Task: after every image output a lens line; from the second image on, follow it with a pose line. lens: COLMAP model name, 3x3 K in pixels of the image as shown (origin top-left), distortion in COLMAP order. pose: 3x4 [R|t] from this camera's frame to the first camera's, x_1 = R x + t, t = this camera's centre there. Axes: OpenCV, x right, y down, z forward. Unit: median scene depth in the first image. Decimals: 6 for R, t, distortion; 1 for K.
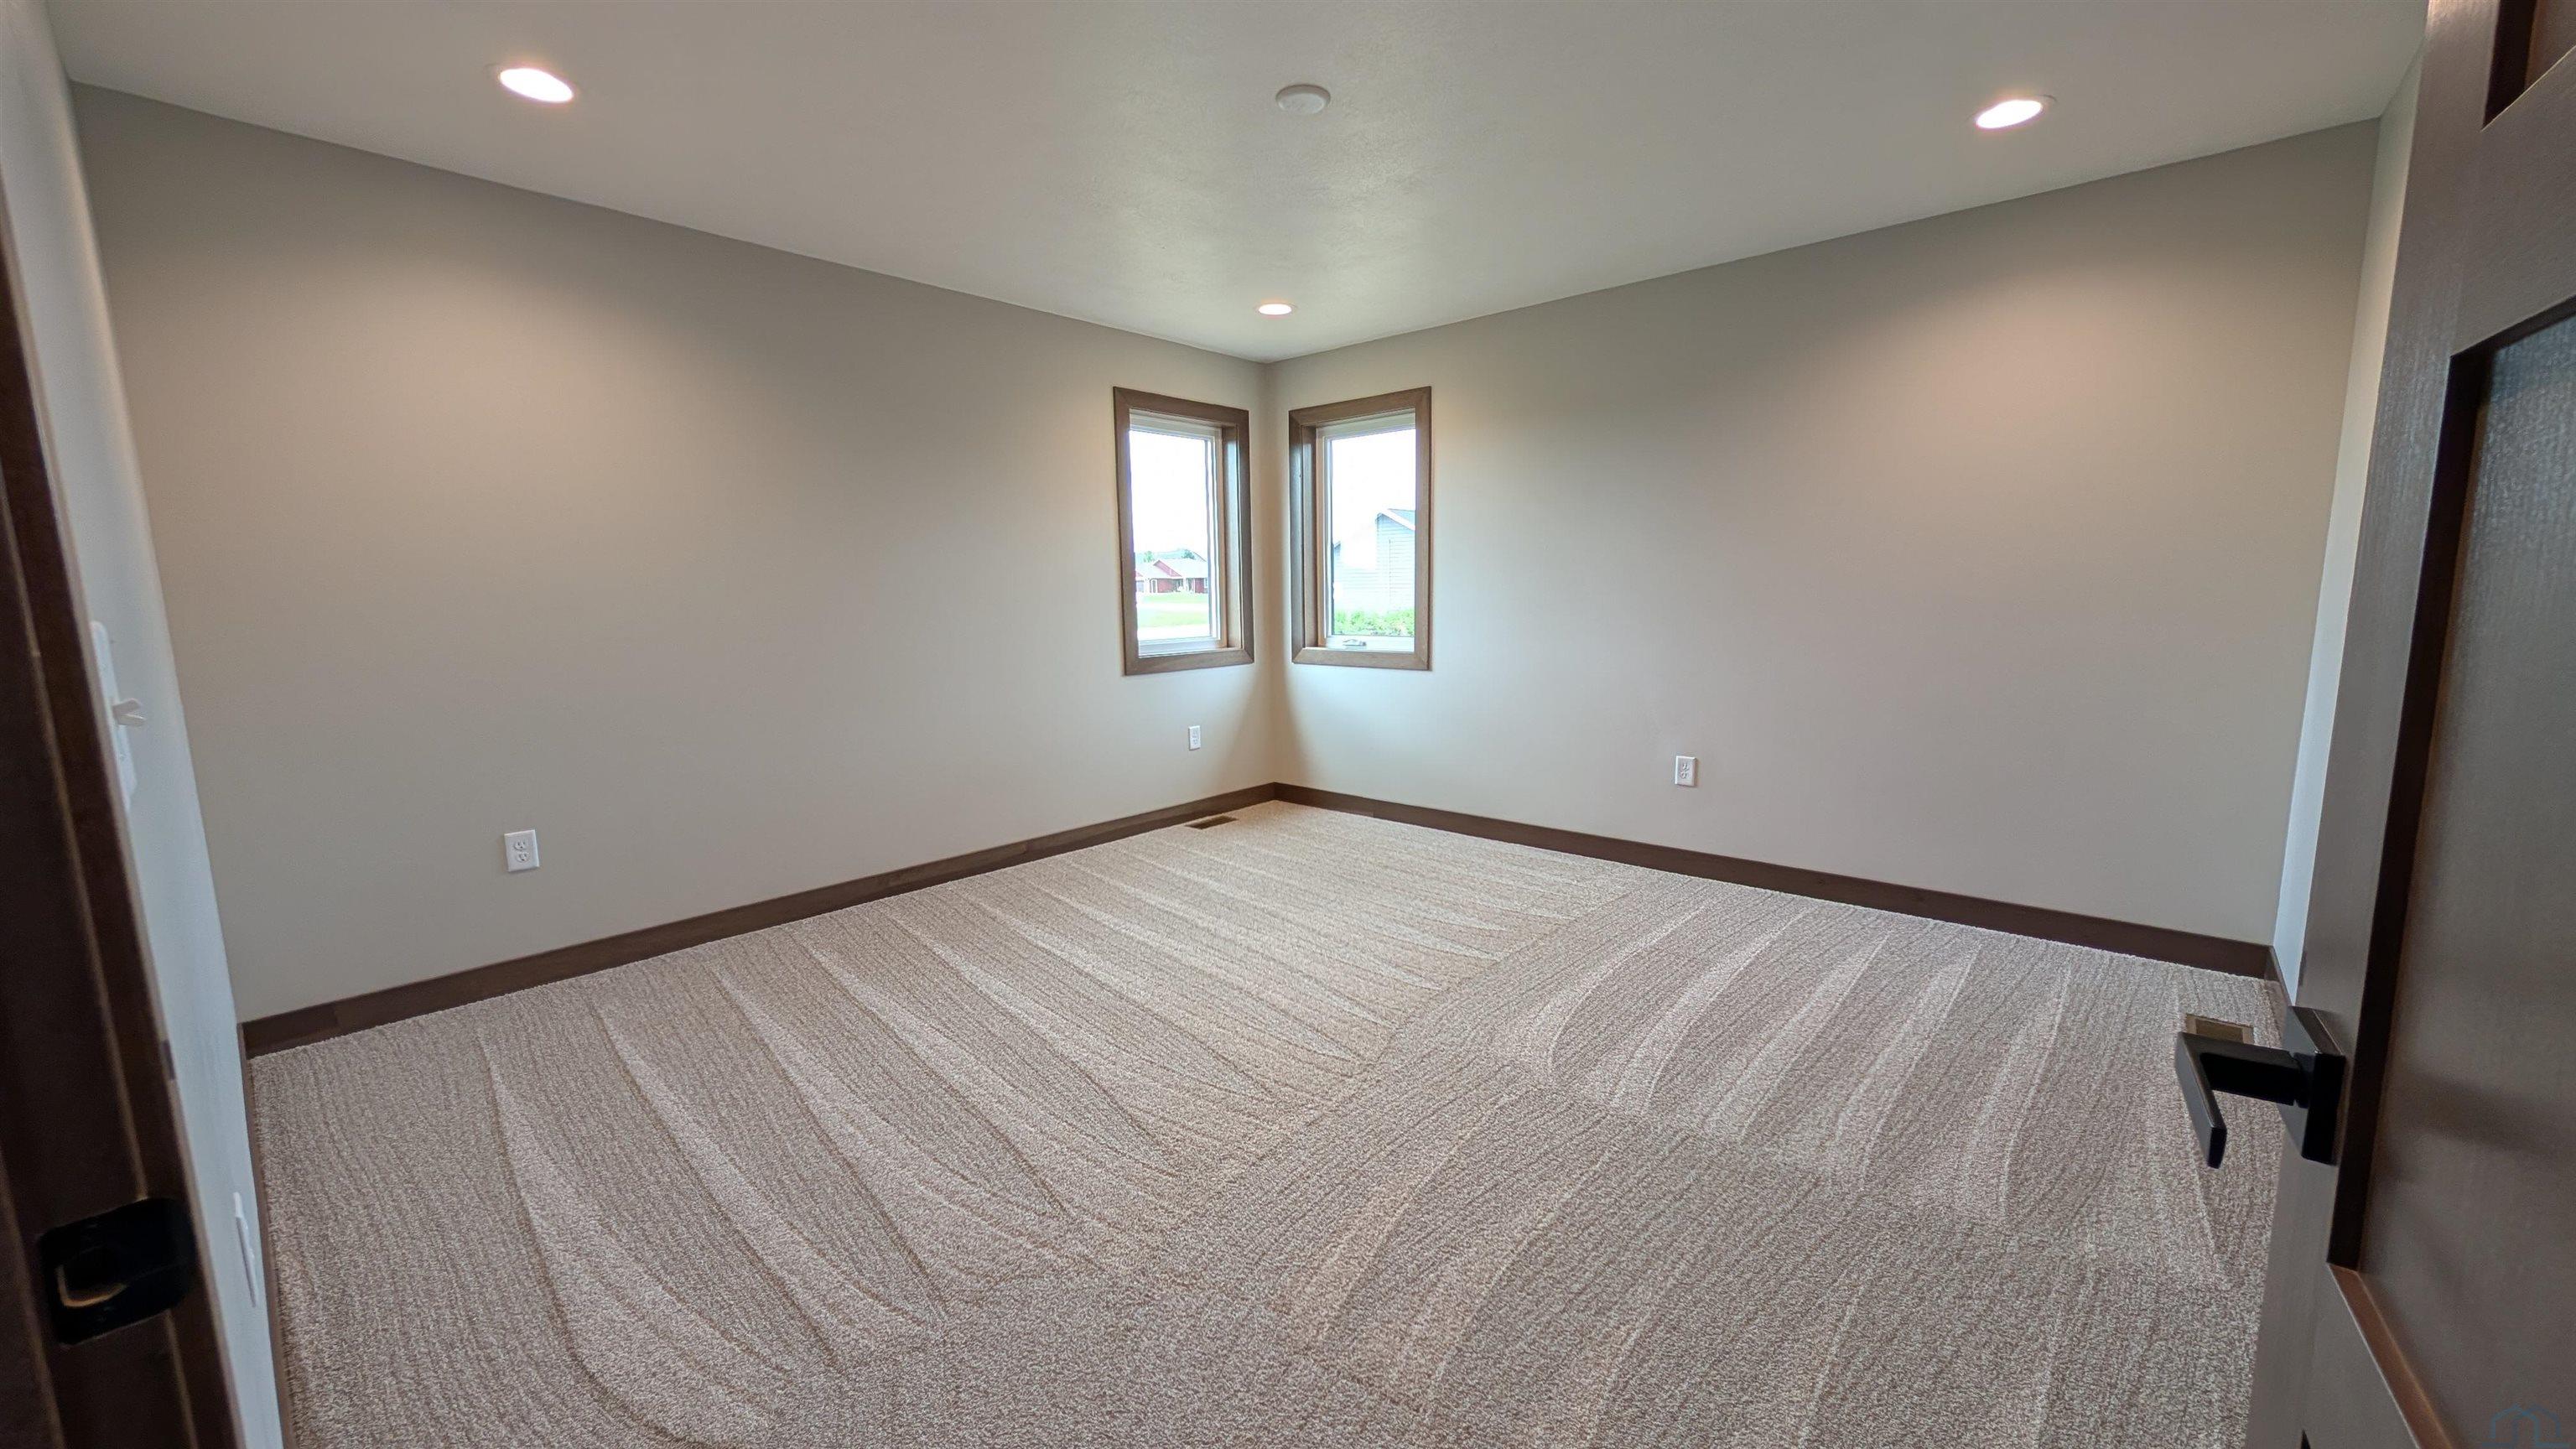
lens RADIAL K [[976.2, 0, 1288.0], [0, 976.2, 724.5], [0, 0, 1]] dist [-0.001099, -0.000097]
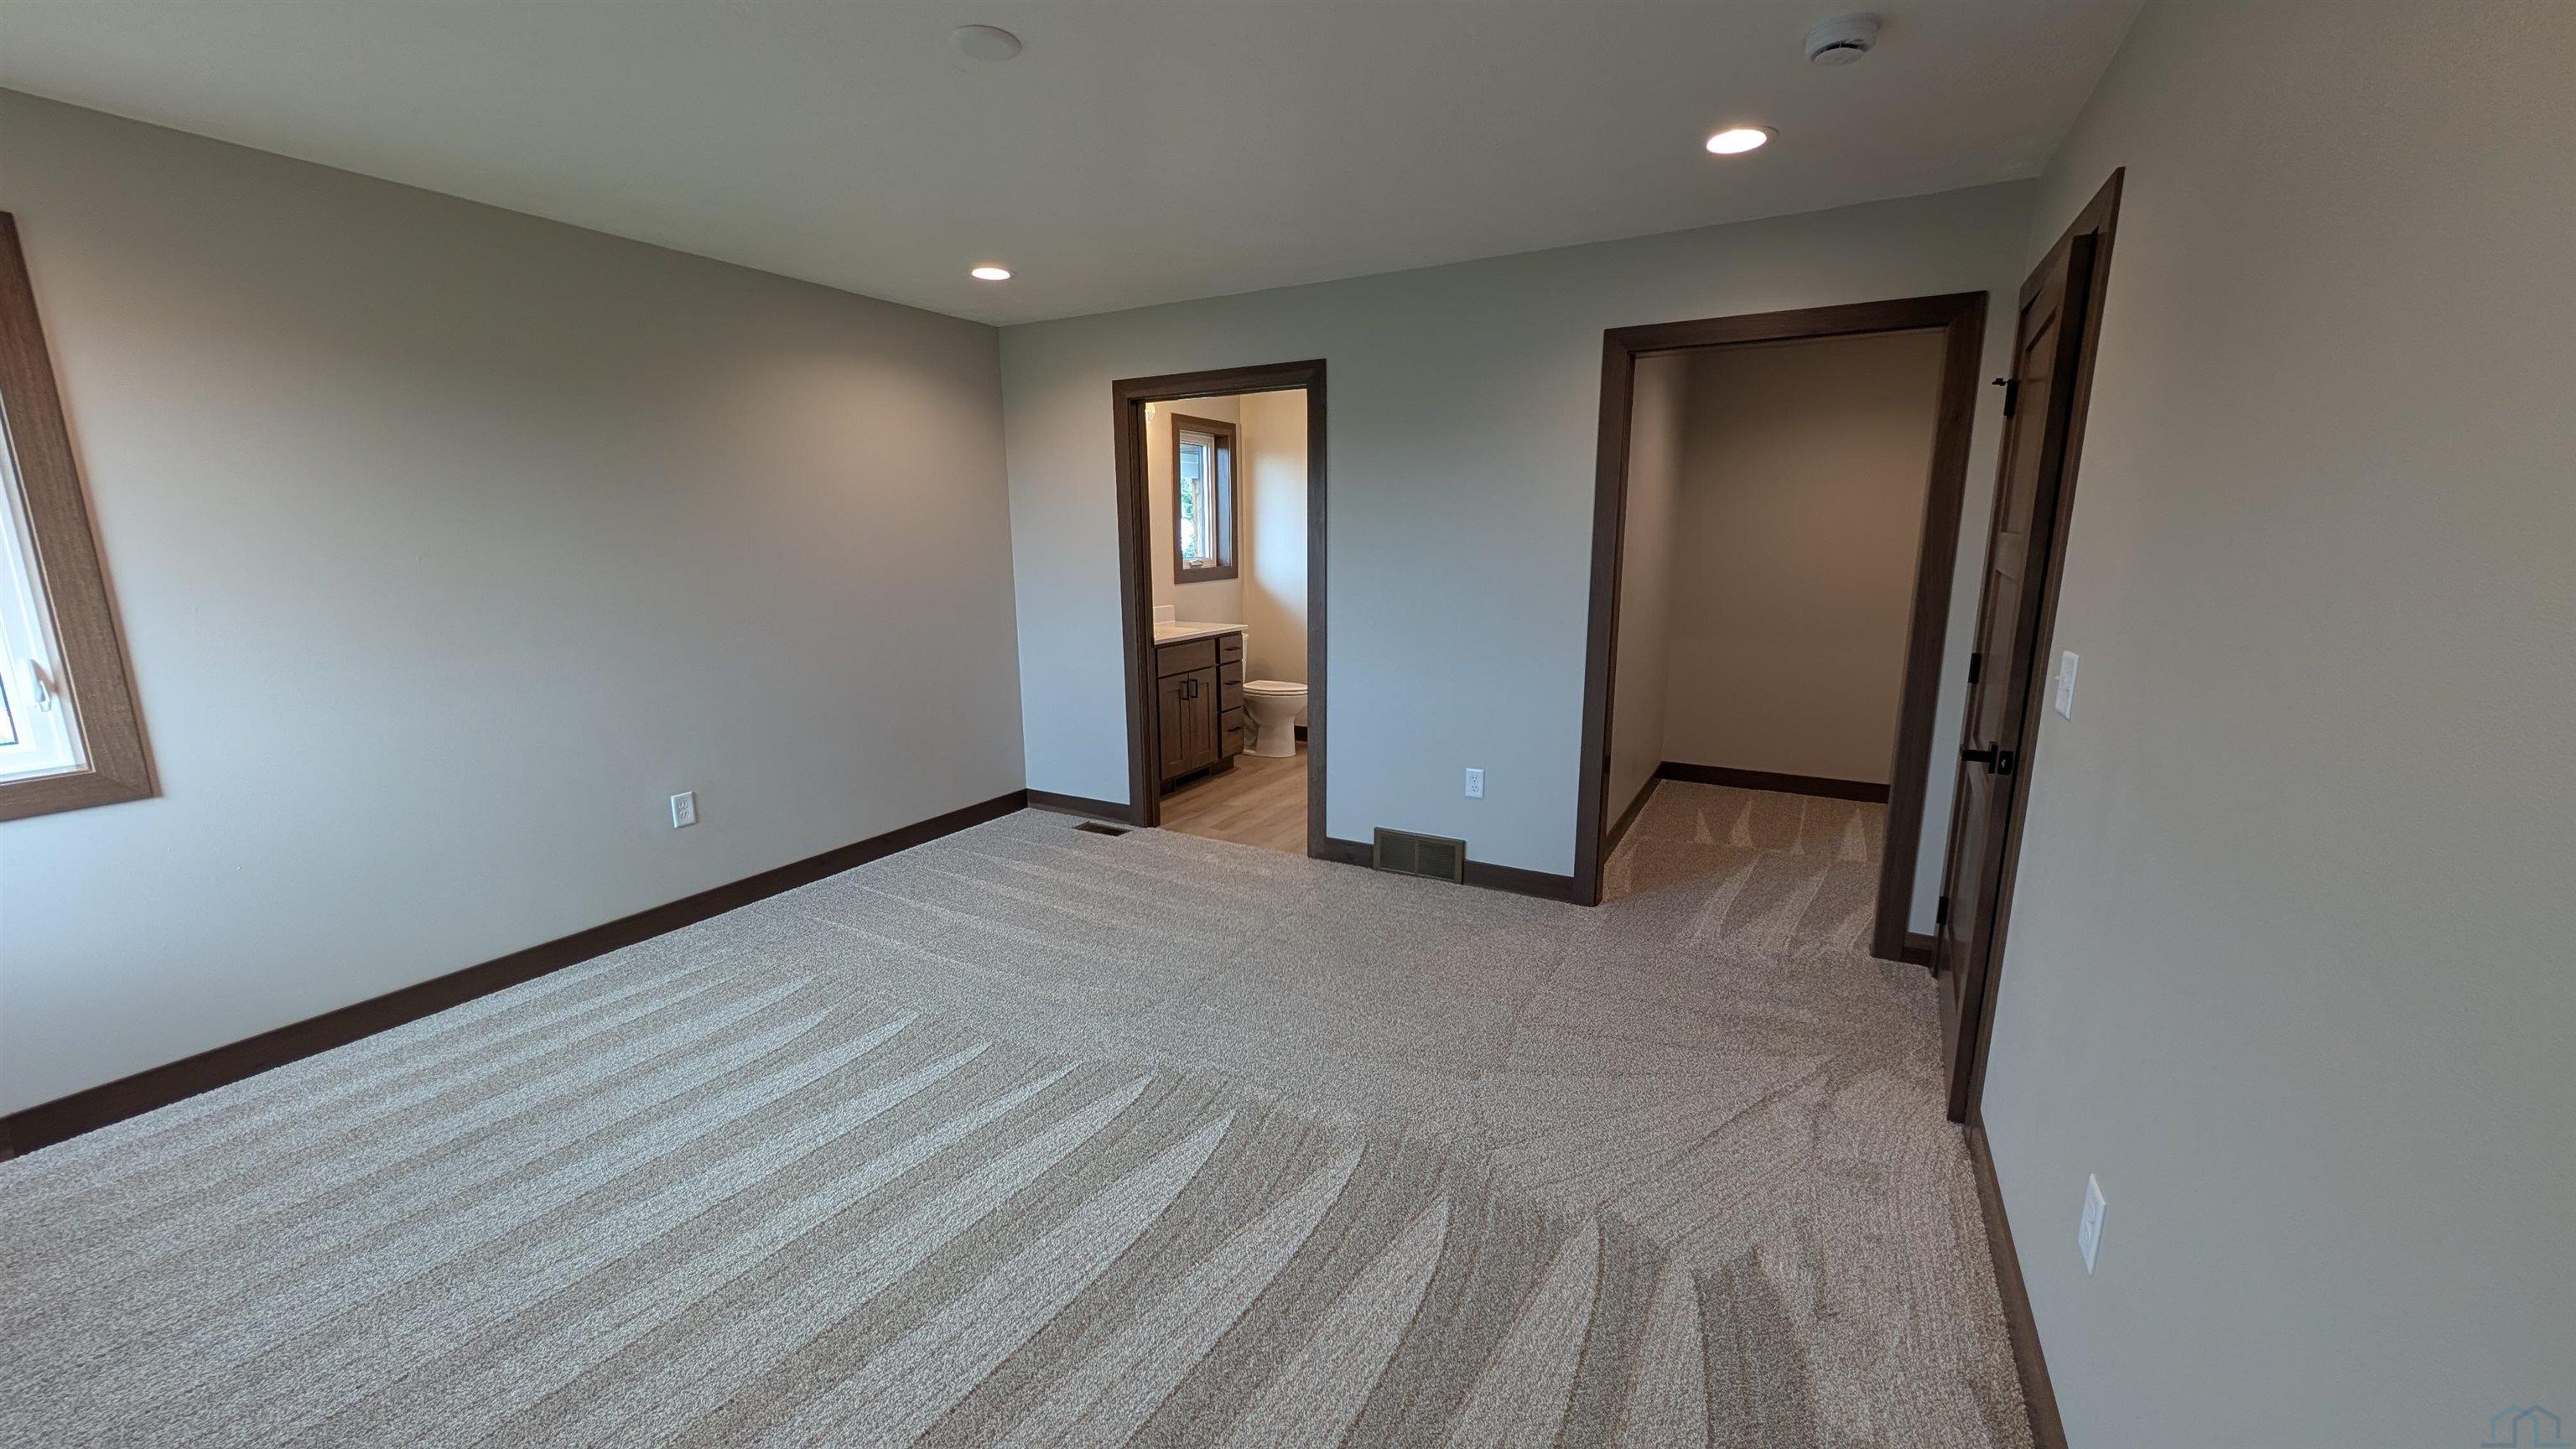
lens RADIAL K [[976.2, 0, 1288.0], [0, 976.2, 724.5], [0, 0, 1]] dist [-0.001099, -0.000097]
pose [[-0.216088, -0.170454, 0.961380, -0.634840], [0.152223, 0.966721, 0.205617, -0.143109], [-0.964434, 0.190776, -0.182950, 0.718124]]
